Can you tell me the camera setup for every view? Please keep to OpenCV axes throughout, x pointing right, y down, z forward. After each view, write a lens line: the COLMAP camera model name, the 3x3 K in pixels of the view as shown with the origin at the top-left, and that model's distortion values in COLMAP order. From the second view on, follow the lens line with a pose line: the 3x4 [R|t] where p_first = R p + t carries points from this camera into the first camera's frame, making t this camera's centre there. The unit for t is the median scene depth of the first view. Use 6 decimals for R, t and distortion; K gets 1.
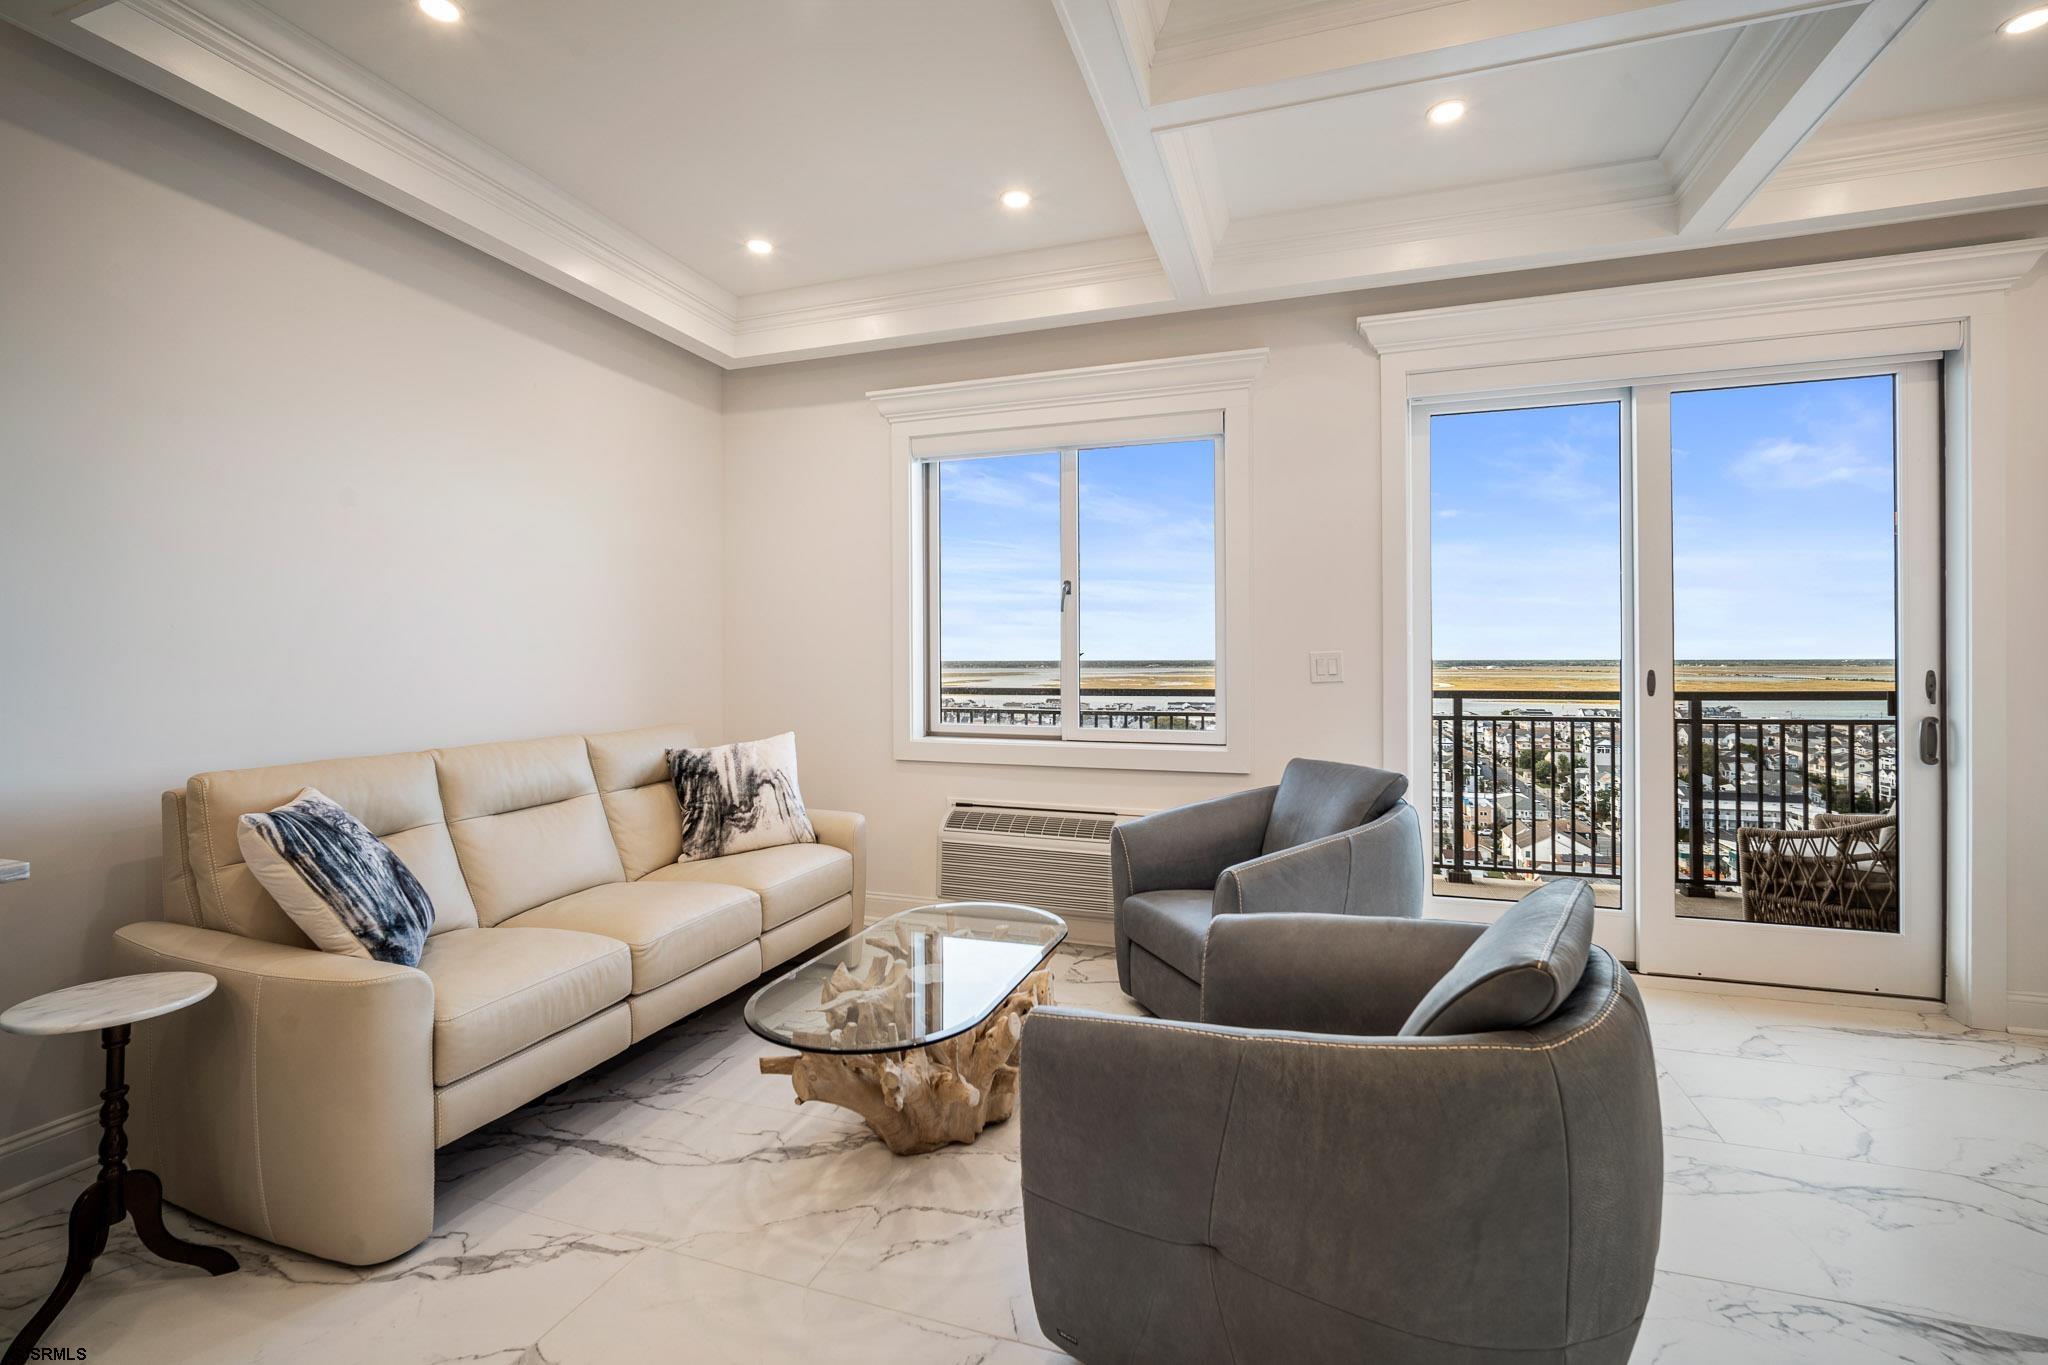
lens RADIAL K [[895.4, 0, 1026.8], [0, 895.4, 654.8], [0, 0, 1]] dist [-0.015249, 0.005593]
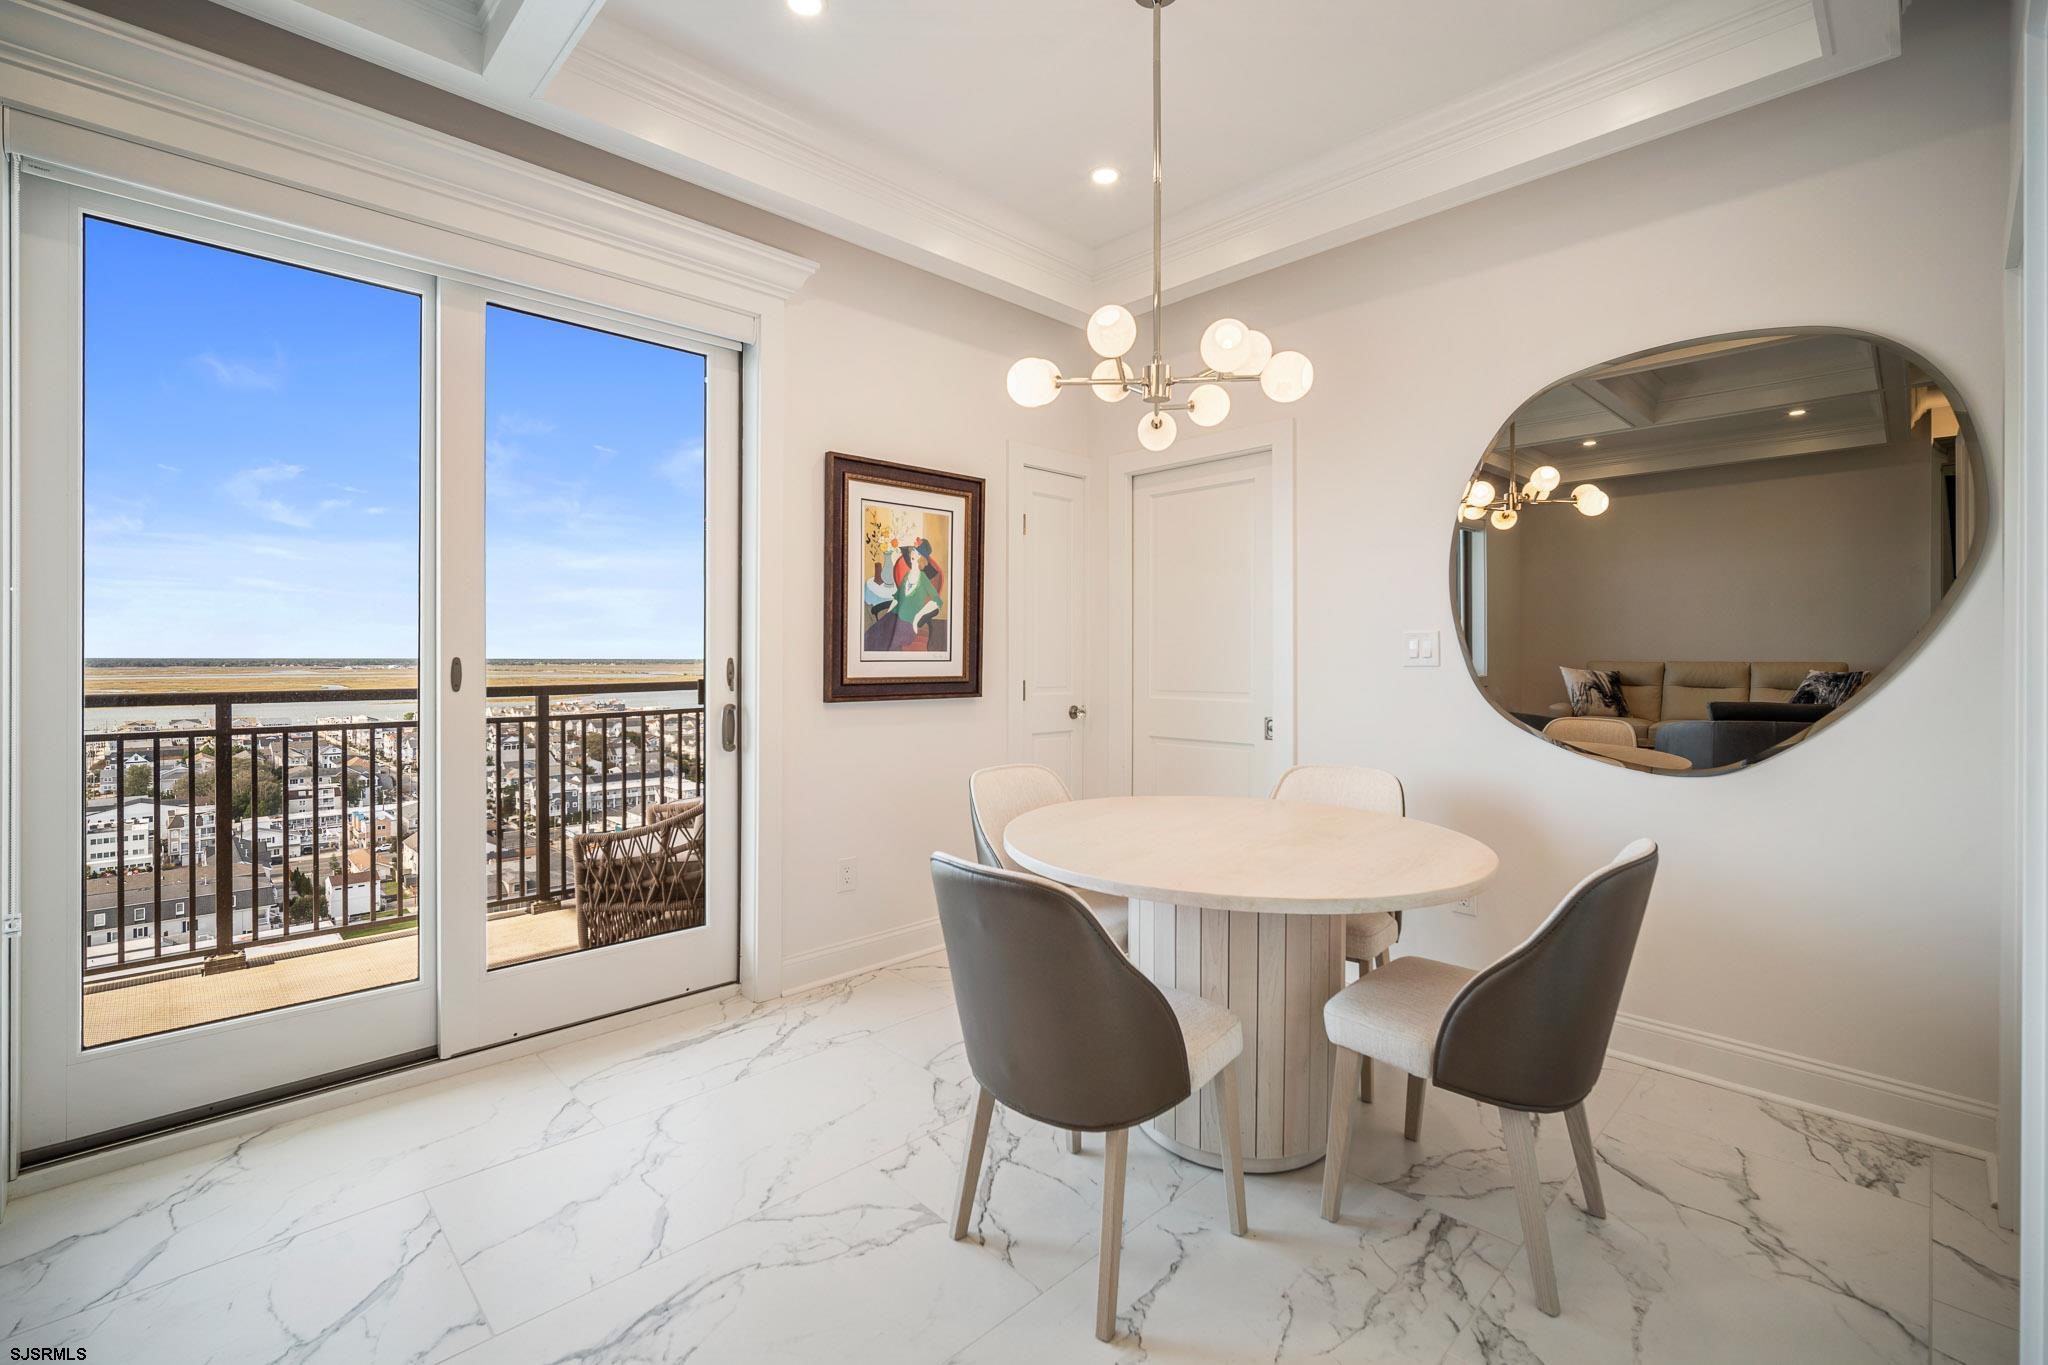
lens RADIAL K [[895.4, 0, 1023.4], [0, 895.4, 658.2], [0, 0, 1]] dist [-0.015249, 0.005593]
pose [[0.457102, 0.002527, 0.889411, 0.241538], [-0.006730, 0.999977, 0.000618, 0.013641], [-0.889389, -0.006268, 0.457108, 0.215956]]
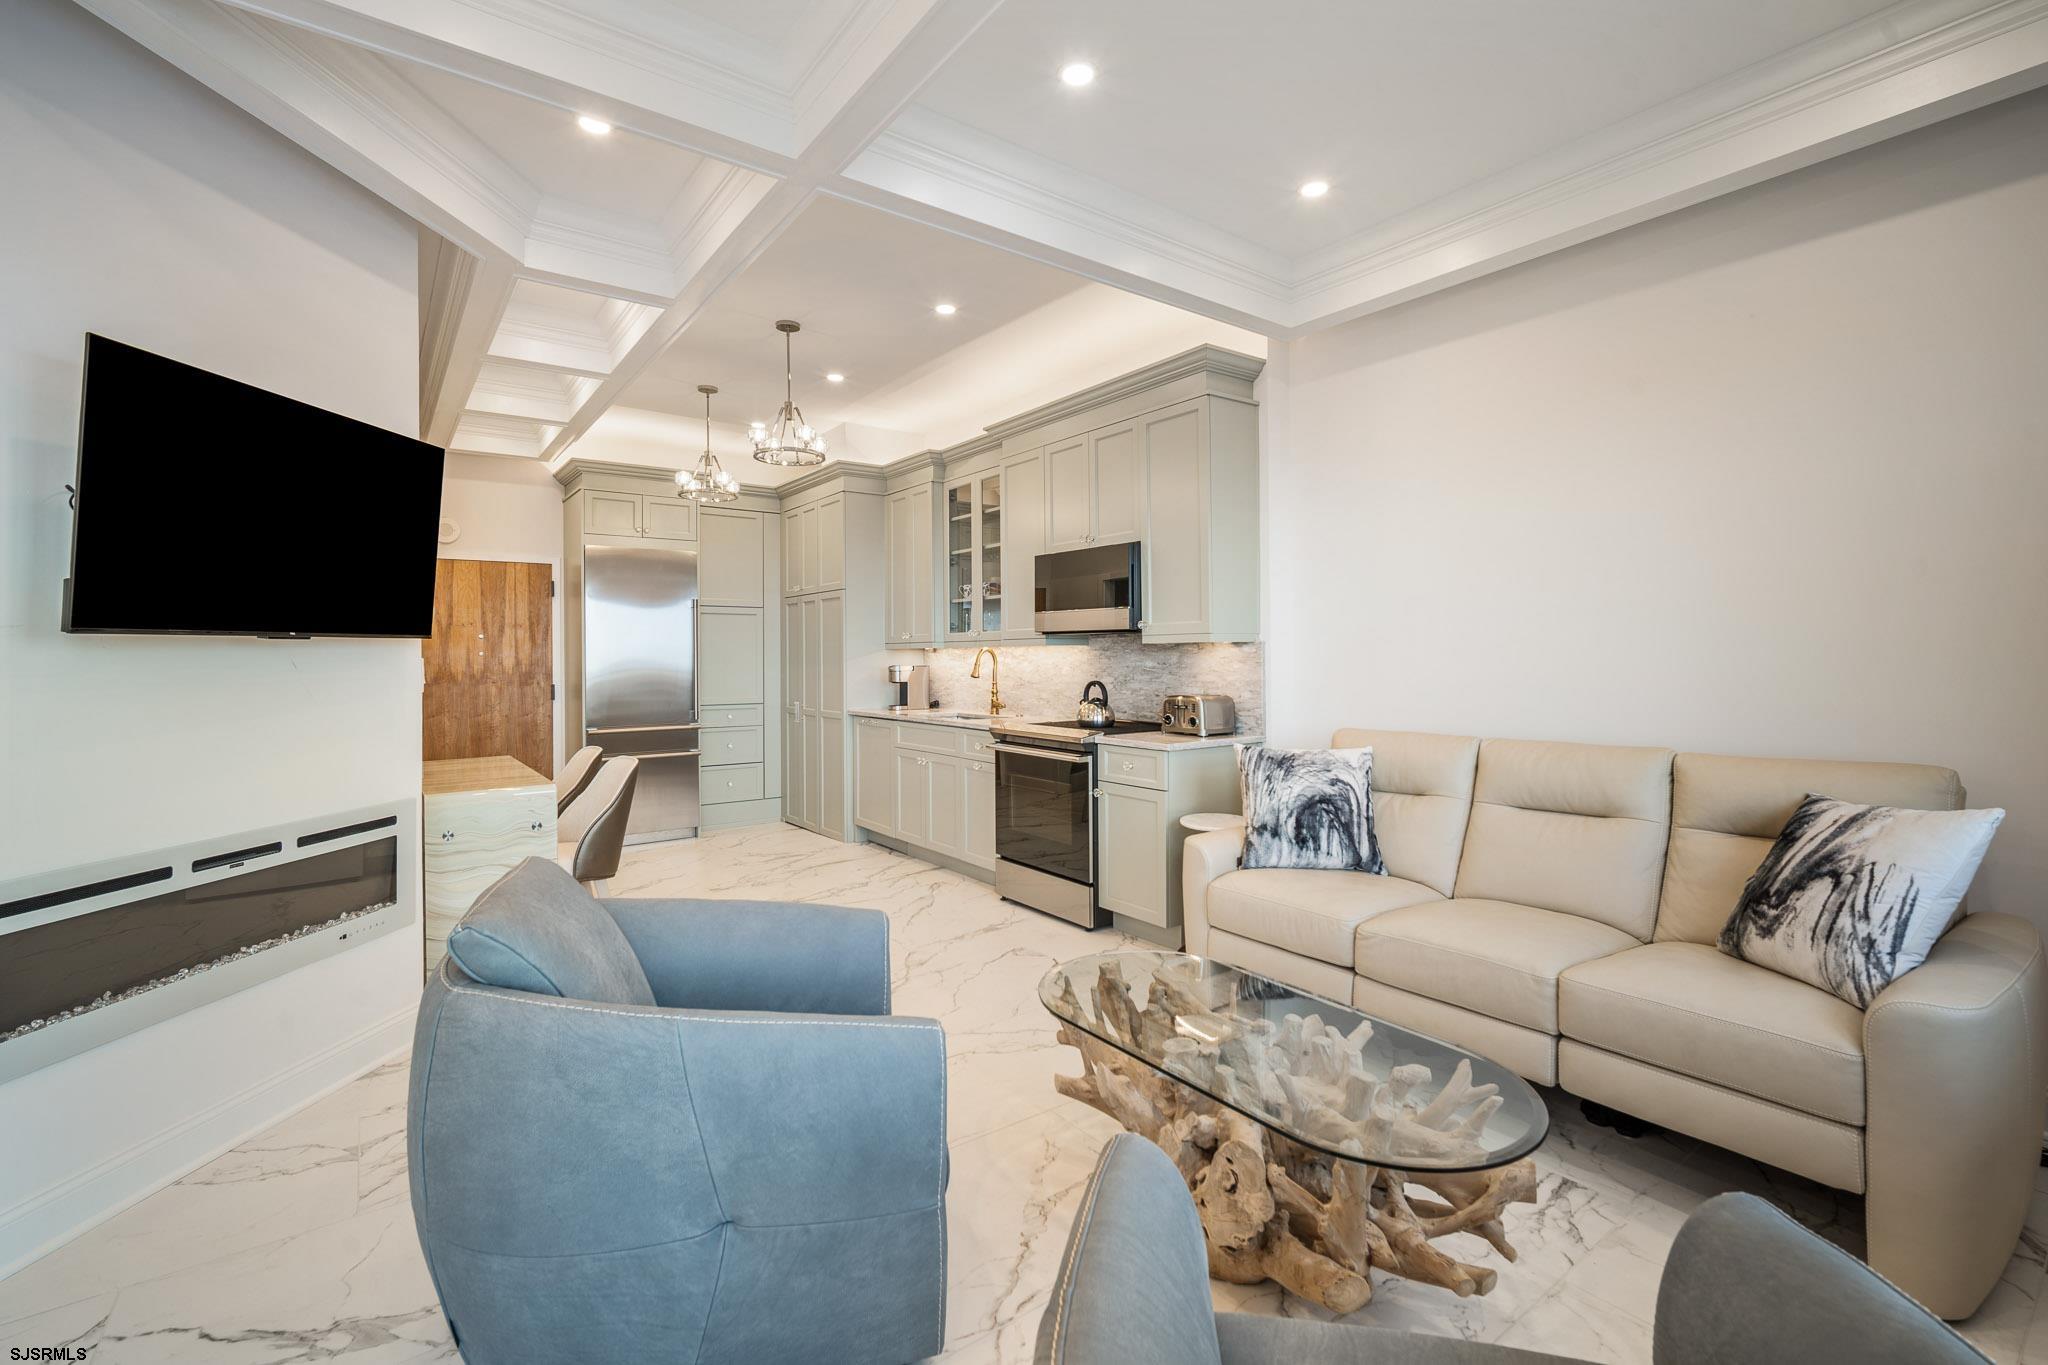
lens RADIAL K [[895.4, 0, 1023.9], [0, 895.4, 655.5], [0, 0, 1]] dist [-0.015249, 0.005593]
pose [[-0.570576, 0.006850, -0.821216, 0.481950], [0.011314, 0.999936, 0.000480, -0.004743], [0.821167, -0.009017, -0.570617, 0.919007]]
